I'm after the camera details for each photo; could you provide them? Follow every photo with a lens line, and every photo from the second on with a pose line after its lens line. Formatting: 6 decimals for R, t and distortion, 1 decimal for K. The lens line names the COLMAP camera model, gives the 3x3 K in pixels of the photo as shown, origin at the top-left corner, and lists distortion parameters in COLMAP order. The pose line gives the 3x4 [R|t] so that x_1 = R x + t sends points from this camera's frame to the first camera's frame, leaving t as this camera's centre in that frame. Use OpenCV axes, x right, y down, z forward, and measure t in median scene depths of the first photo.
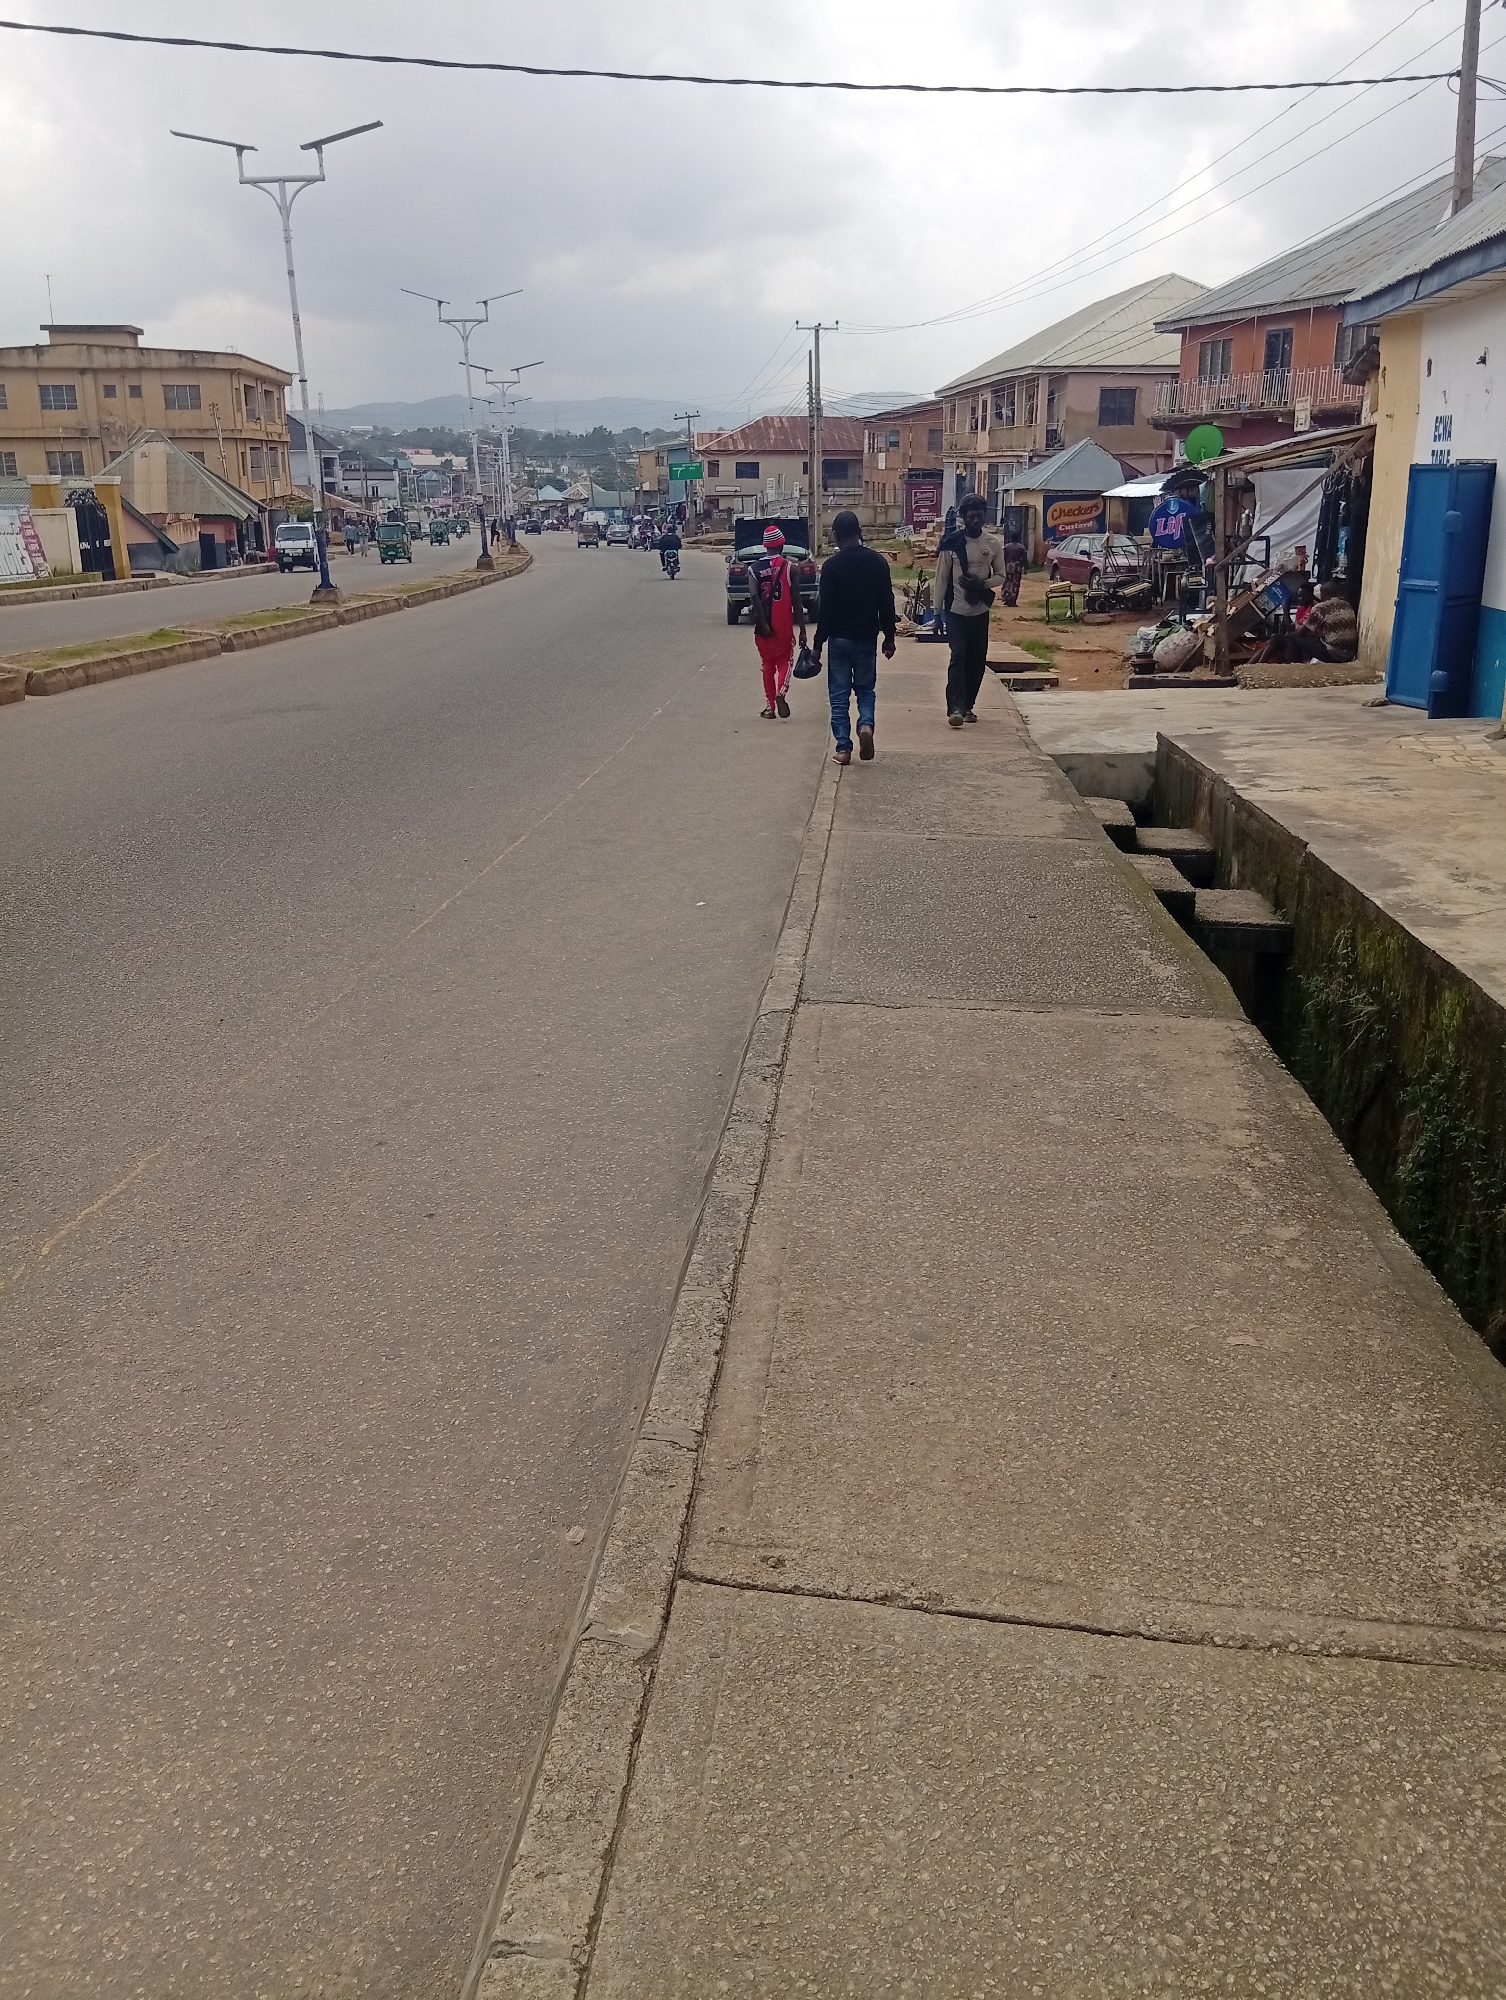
lens RADIAL K [[1635.9, 0, 753.0], [0, 1635.9, 1000.0], [0, 0, 1]] dist [0.106794, -0.220213]
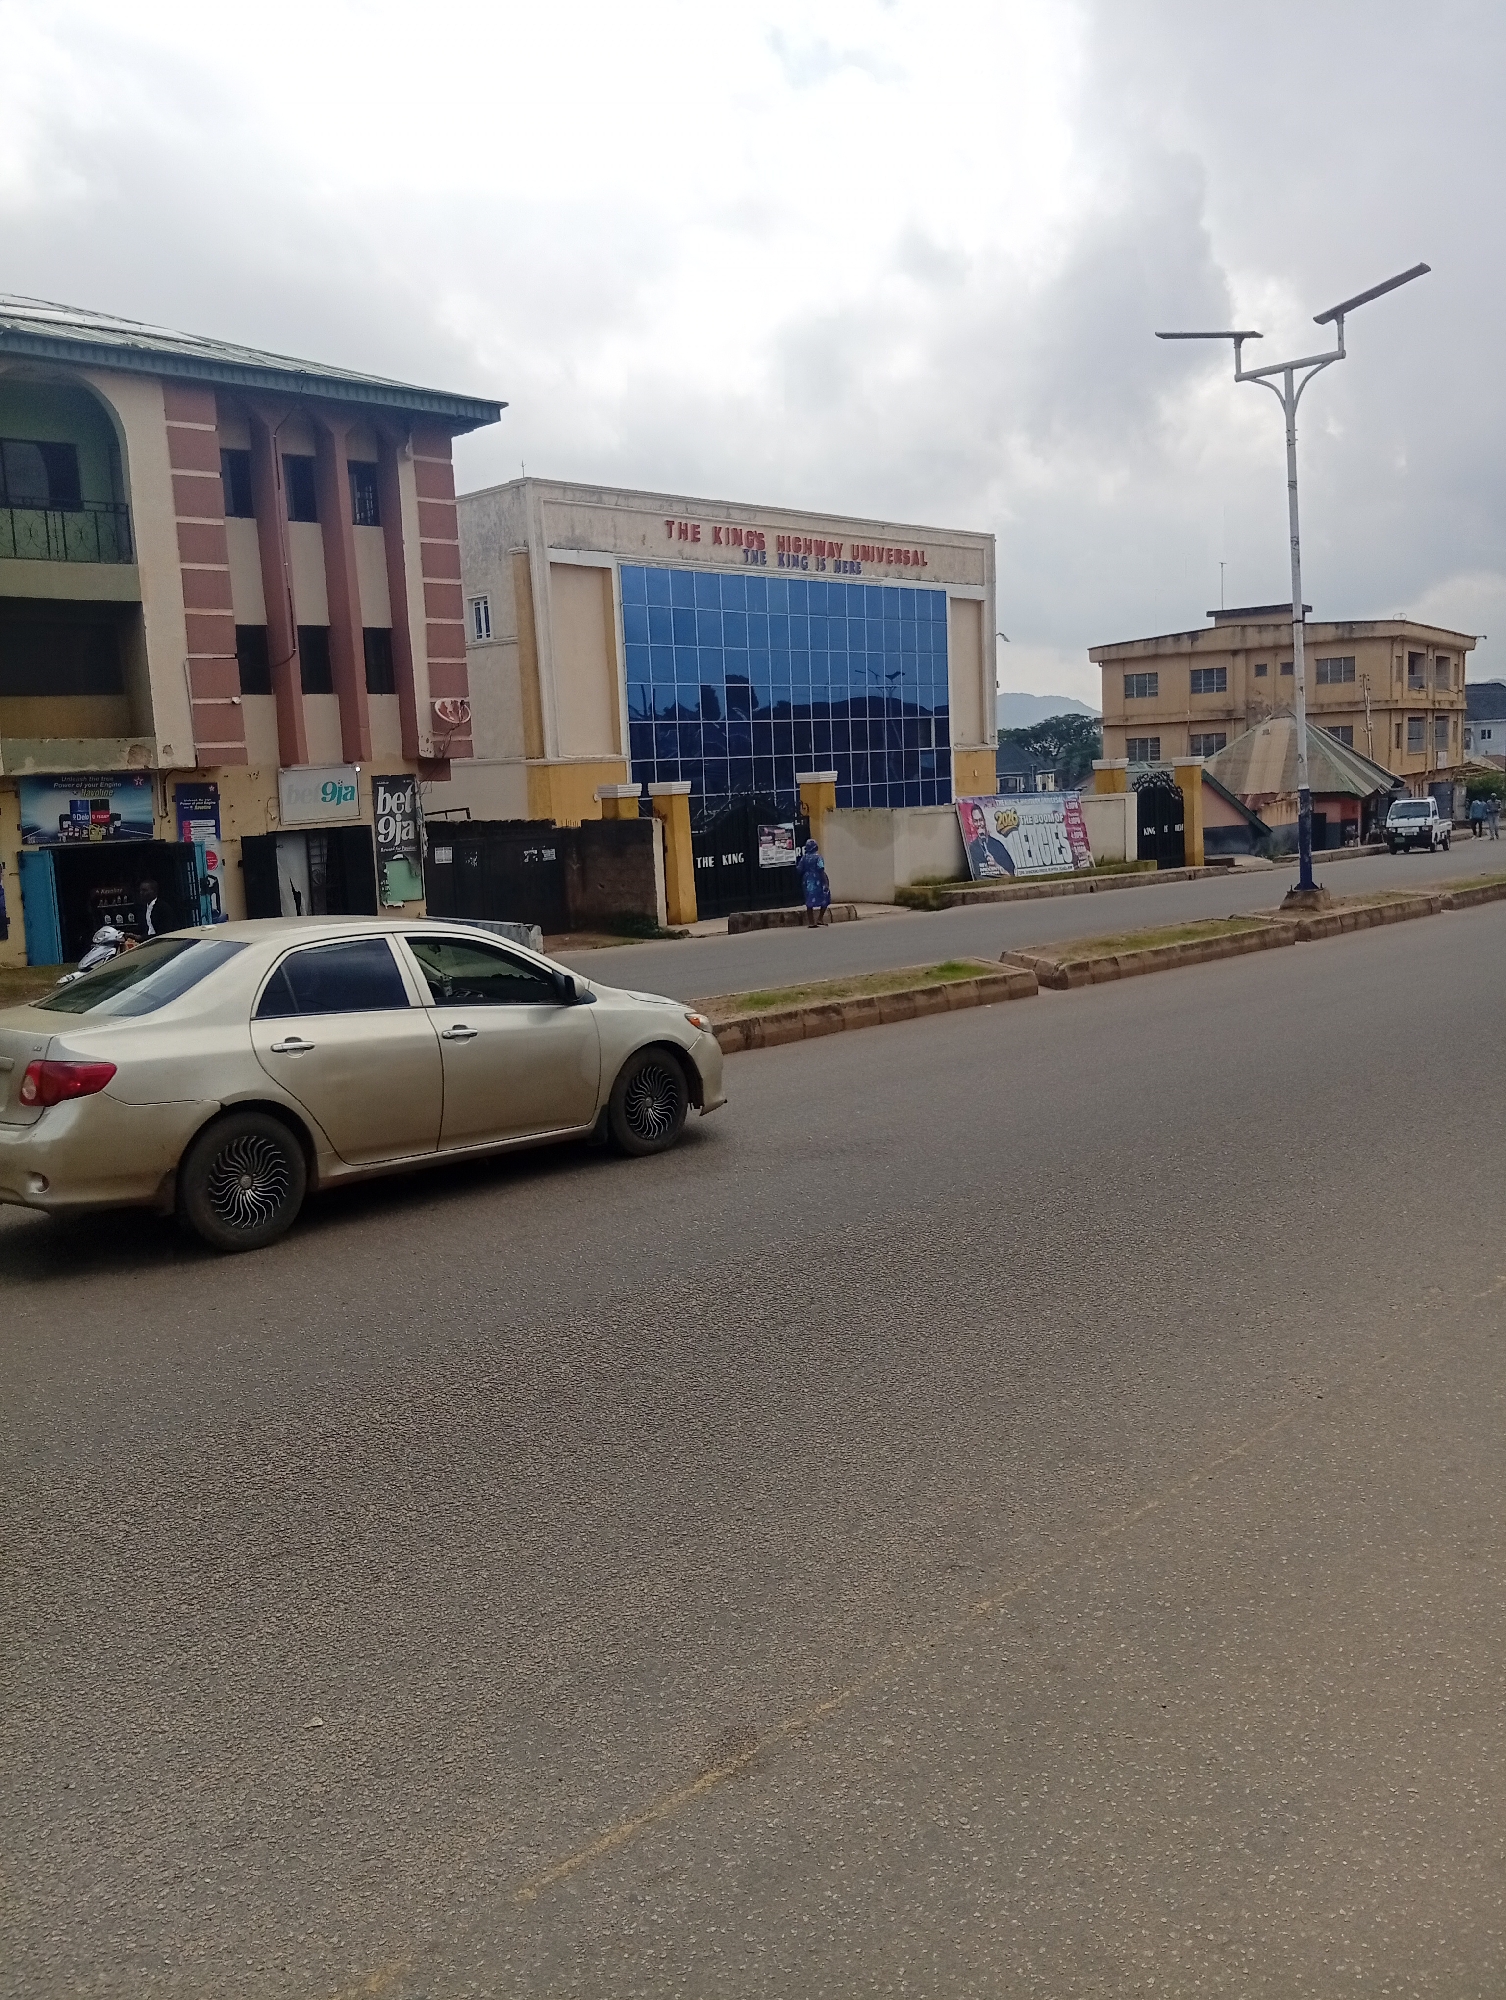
lens RADIAL K [[1635.9, 0, 753.0], [0, 1635.9, 1000.0], [0, 0, 1]] dist [0.106794, -0.220213]
pose [[0.766815, 0.050327, -0.639892, 0.013304], [-0.151031, 0.983078, -0.103670, -0.044870], [0.623847, 0.176139, 0.761440, 0.151618]]
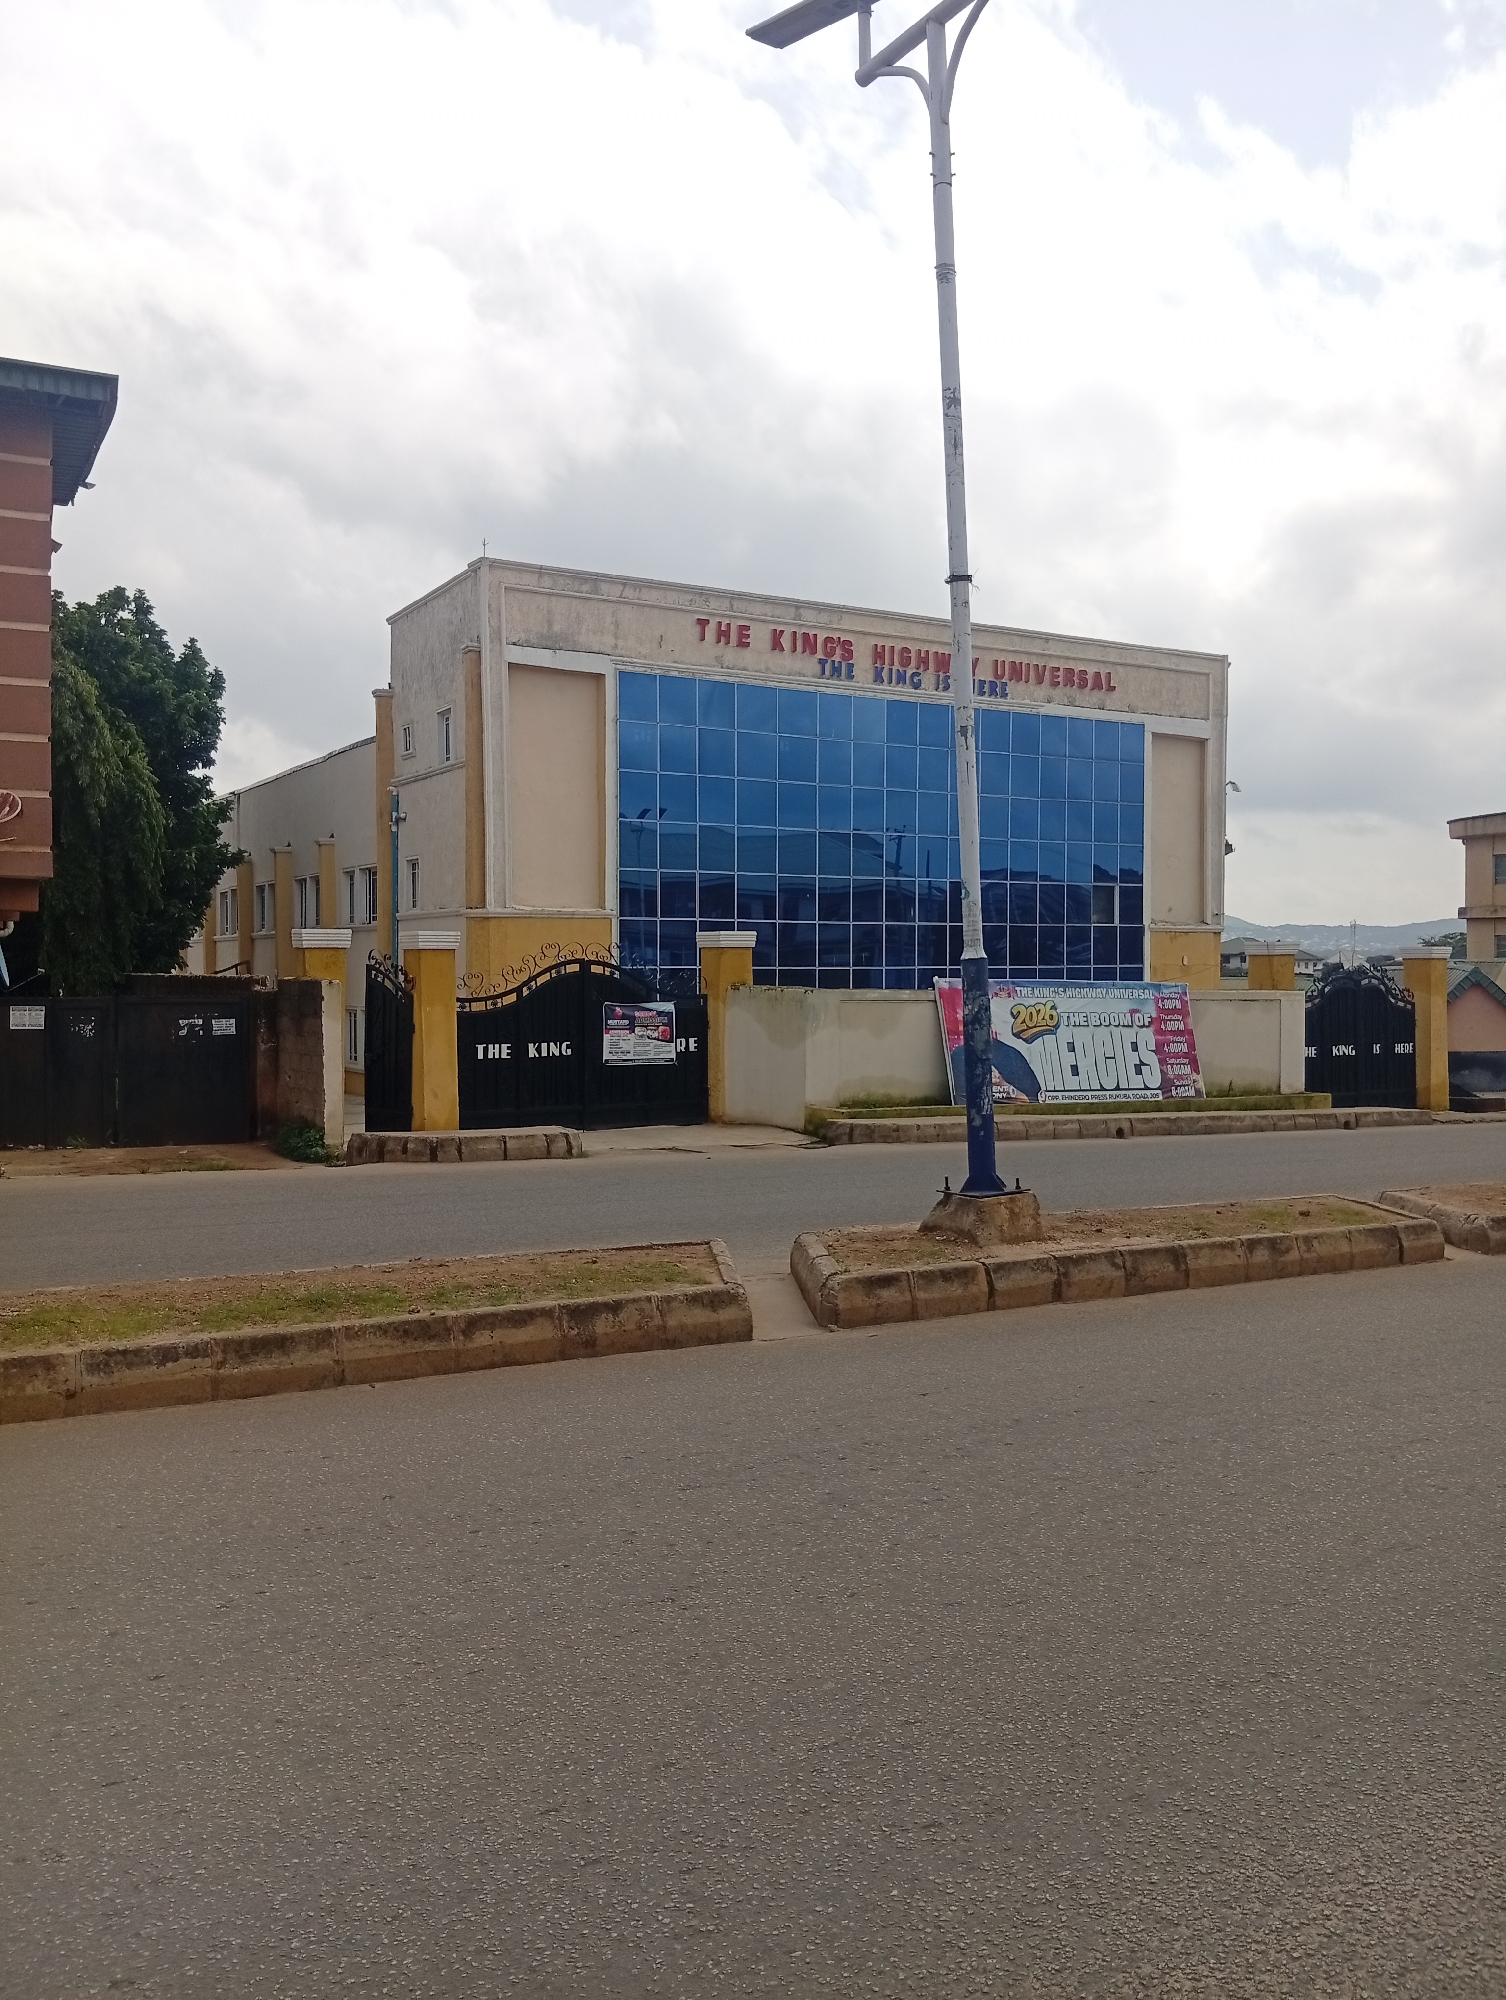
lens RADIAL K [[1618.2, 0, 753.0], [0, 1618.2, 1000.0], [0, 0, 1]] dist [0.035773, -0.007606]
pose [[0.546282, 0.010828, -0.837531, -0.011329], [-0.255906, 0.954263, -0.154578, -0.115739], [0.797551, 0.298772, 0.524068, 0.407568]]
